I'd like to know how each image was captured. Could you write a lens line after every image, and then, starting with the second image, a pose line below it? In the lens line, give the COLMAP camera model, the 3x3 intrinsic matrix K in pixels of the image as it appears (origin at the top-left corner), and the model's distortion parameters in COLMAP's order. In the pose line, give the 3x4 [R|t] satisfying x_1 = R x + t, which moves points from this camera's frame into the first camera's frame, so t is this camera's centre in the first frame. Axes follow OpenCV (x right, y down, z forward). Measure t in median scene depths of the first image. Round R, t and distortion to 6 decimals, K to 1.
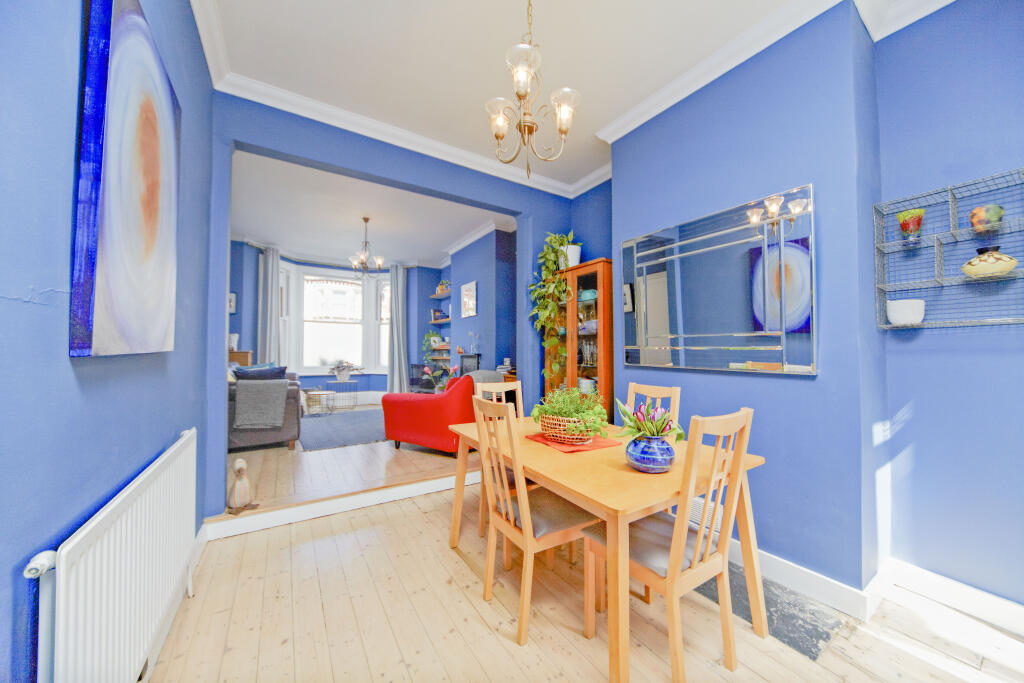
lens RADIAL K [[357.6, 0, 511.8], [0, 357.6, 339.4], [0, 0, 1]] dist [-0.002631, -0.000068]
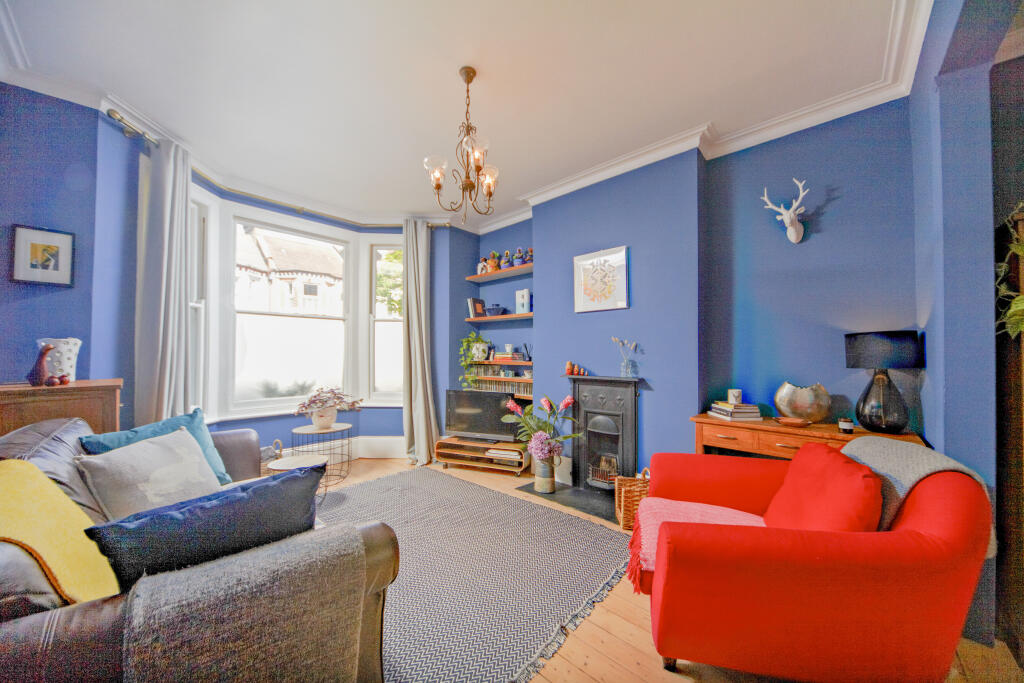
lens RADIAL K [[357.6, 0, 512.2], [0, 357.6, 339.9], [0, 0, 1]] dist [-0.002631, -0.000068]
pose [[0.968683, 0.004841, 0.248253, -0.344174], [-0.004509, 0.999988, -0.001908, -0.013421], [-0.248259, 0.000729, 0.968693, 0.428912]]
